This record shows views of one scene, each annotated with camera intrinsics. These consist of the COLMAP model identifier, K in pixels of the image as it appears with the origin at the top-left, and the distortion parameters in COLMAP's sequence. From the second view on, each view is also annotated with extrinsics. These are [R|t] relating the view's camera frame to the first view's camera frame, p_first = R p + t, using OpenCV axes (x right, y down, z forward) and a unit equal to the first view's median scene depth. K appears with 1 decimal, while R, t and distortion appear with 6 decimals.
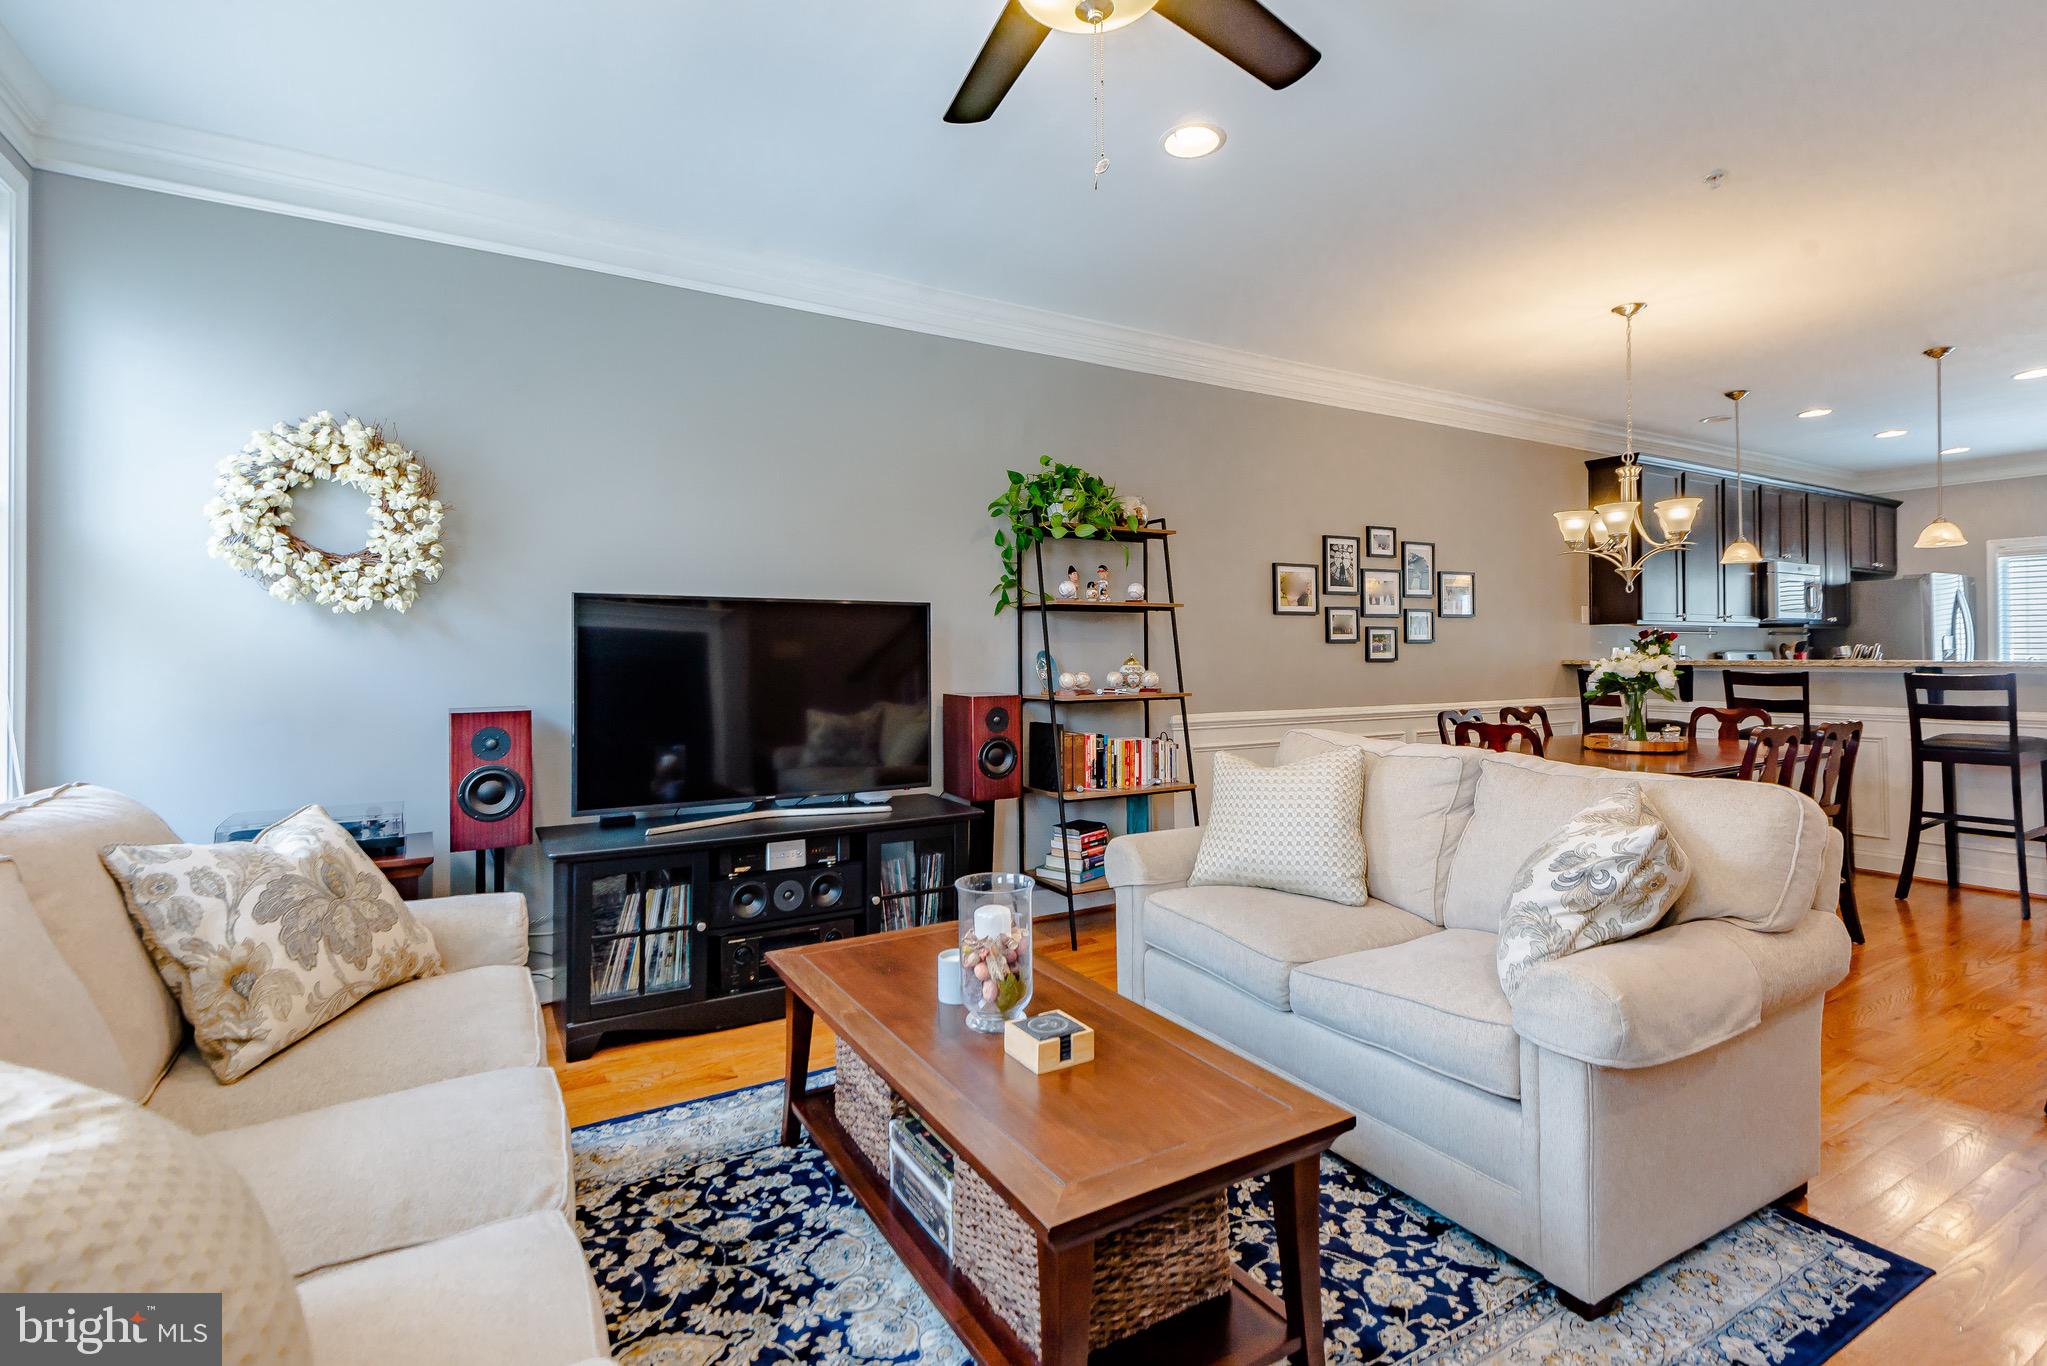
lens RADIAL K [[948.6, 0, 1033.9], [0, 948.6, 659.6], [0, 0, 1]] dist [0.021033, -0.008849]
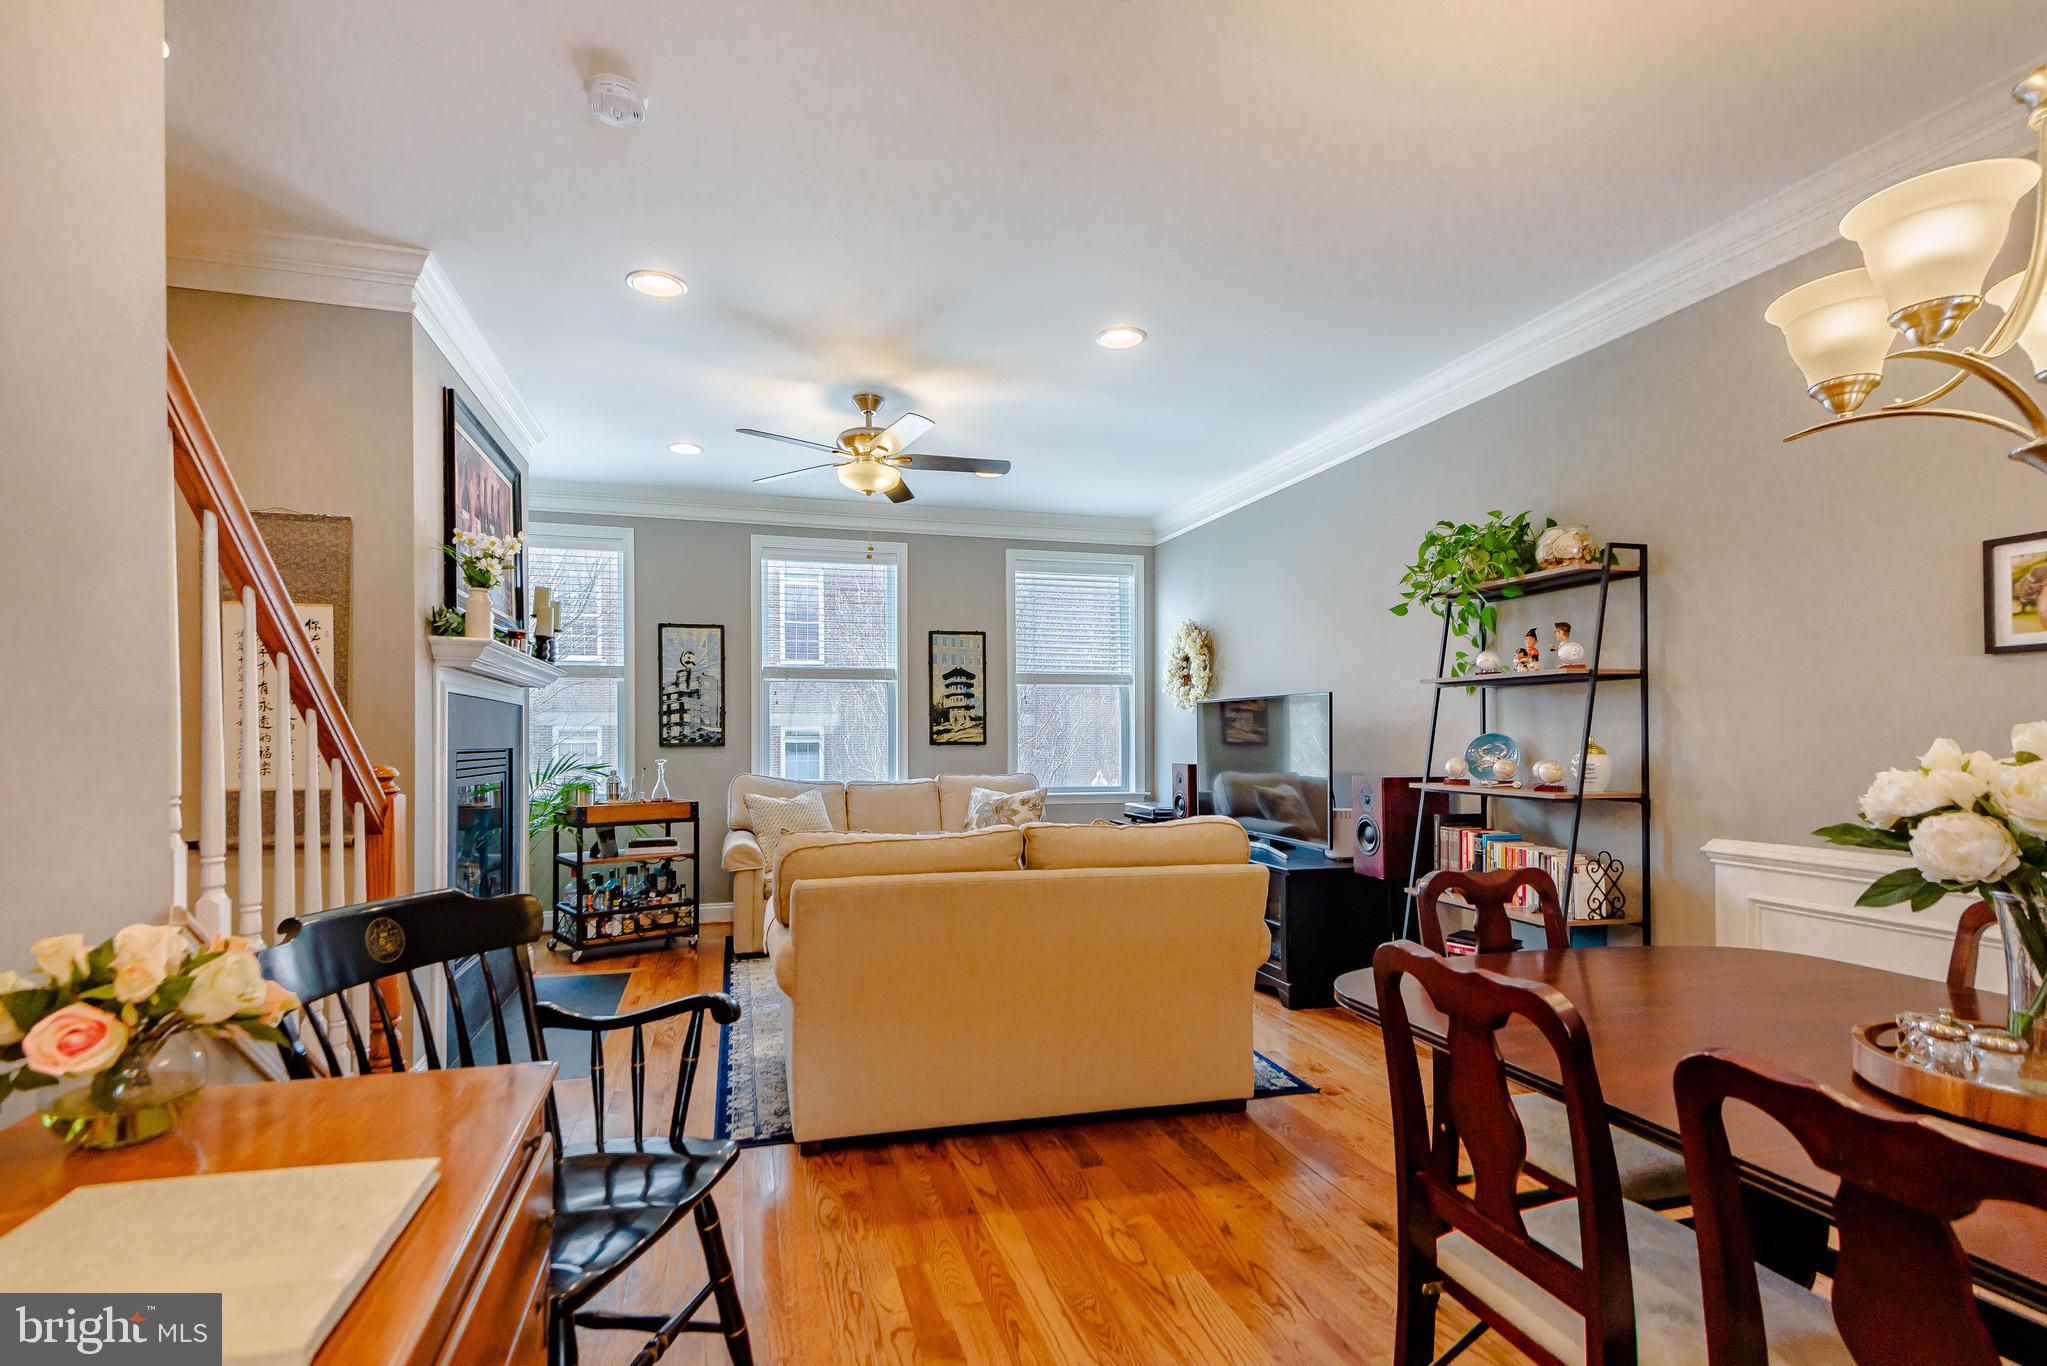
lens RADIAL K [[948.6, 0, 979.9], [0, 948.6, 734.4], [0, 0, 1]] dist [0.021033, -0.008849]
pose [[-0.259897, 0.006649, -0.965614, 0.802516], [-0.001335, 0.999973, 0.007245, -0.011534], [0.965635, 0.003172, -0.259881, 0.633762]]
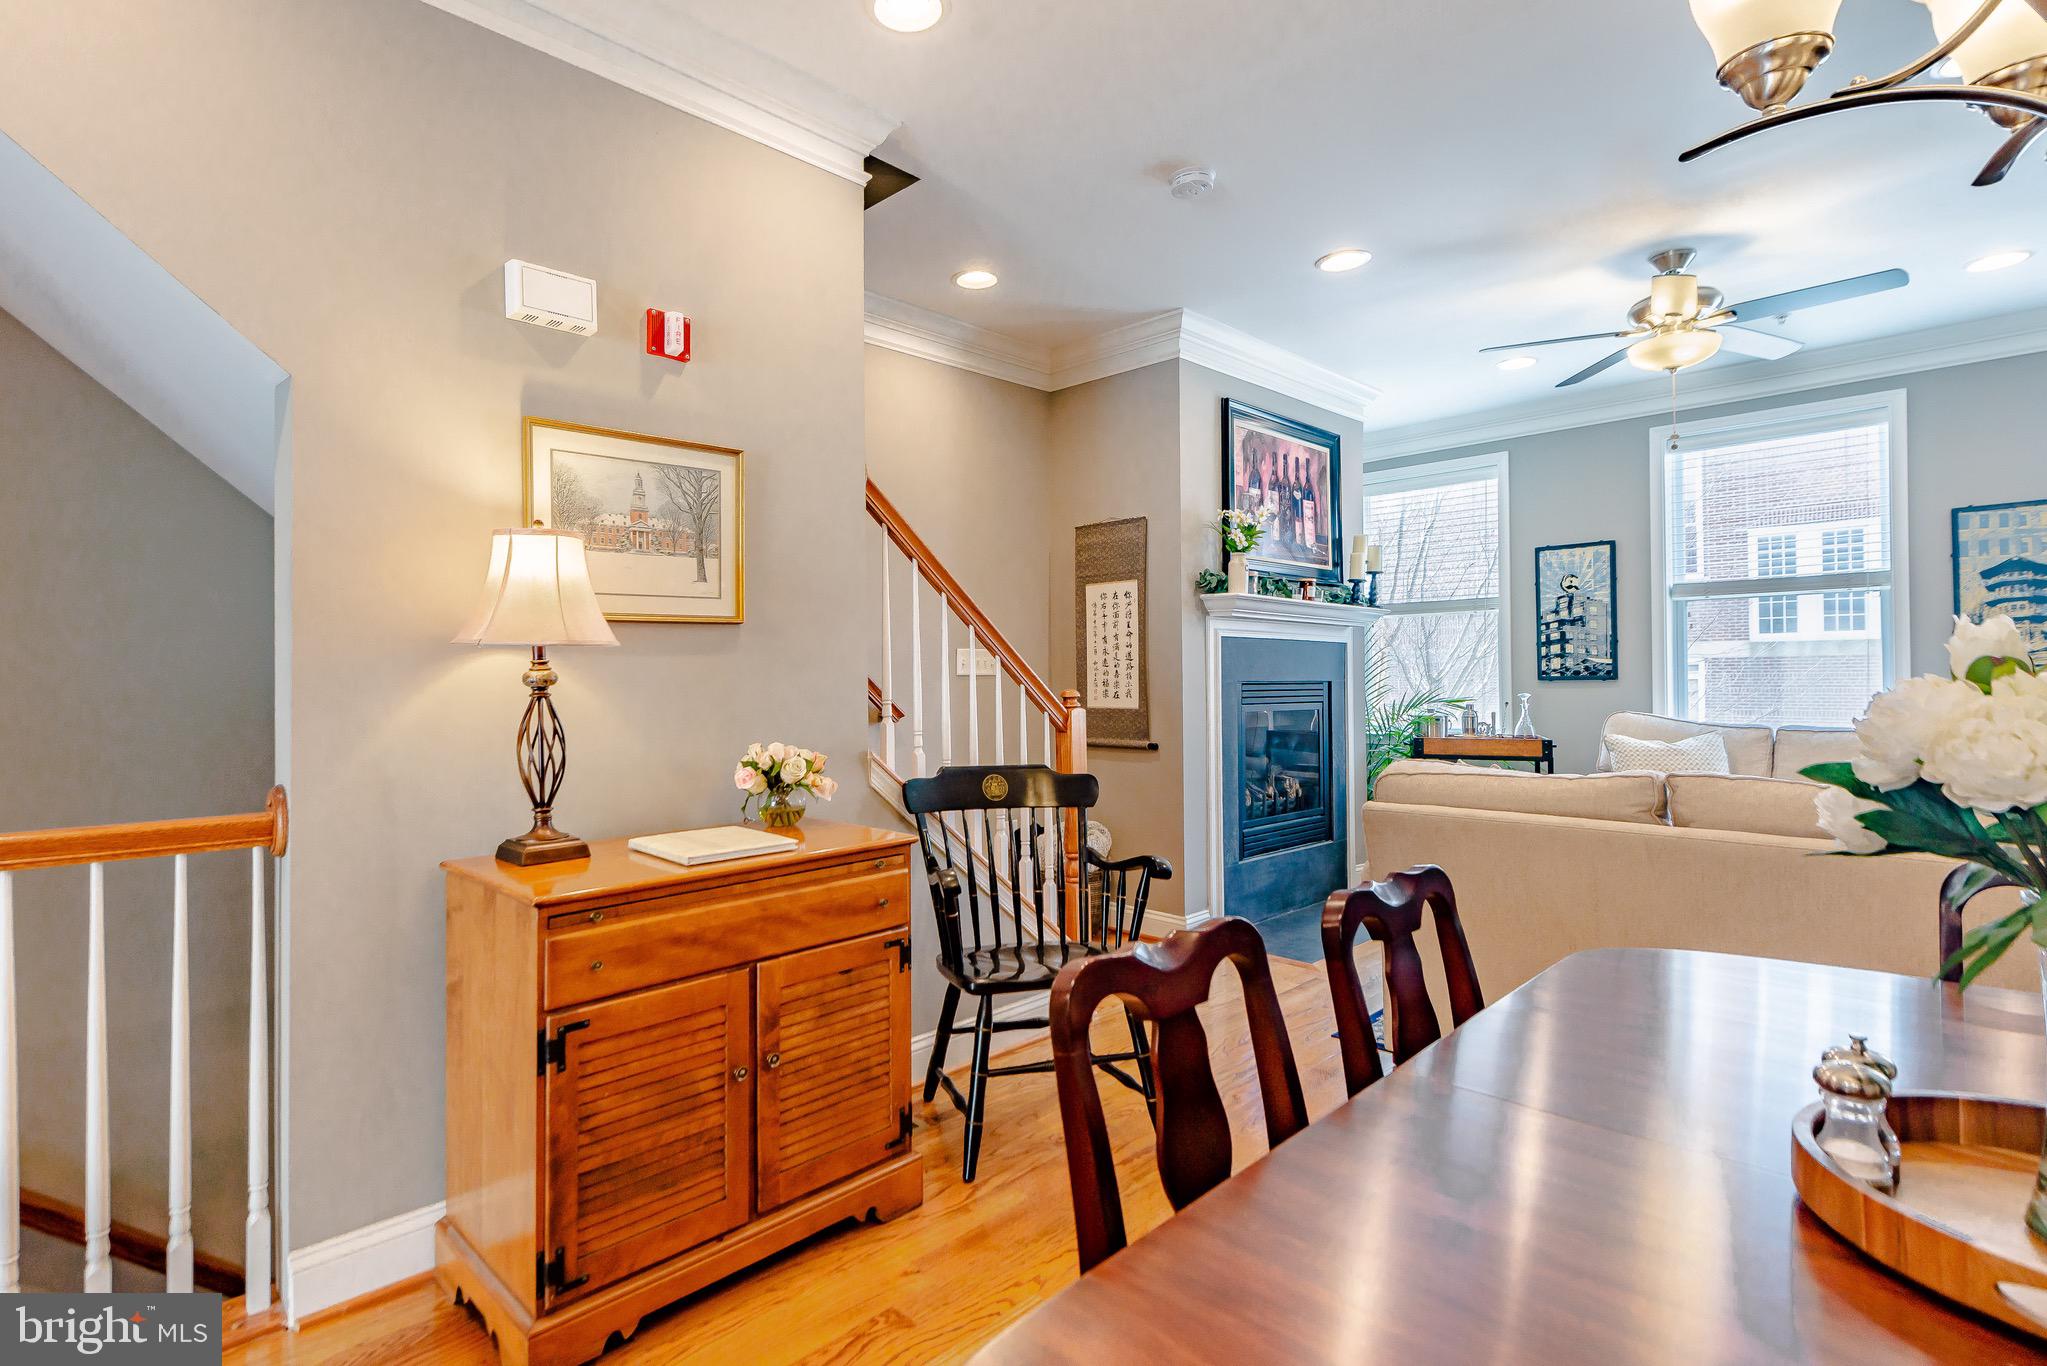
lens RADIAL K [[1012.7, 0, 950.4], [0, 1012.7, 669.9], [0, 0, 1]] dist [0.029061, -0.015494]
pose [[-0.970275, 0.015761, -0.241493, 0.711606], [0.016946, 0.999852, -0.002830, -0.007349], [0.241412, -0.006838, -0.970398, 0.914995]]
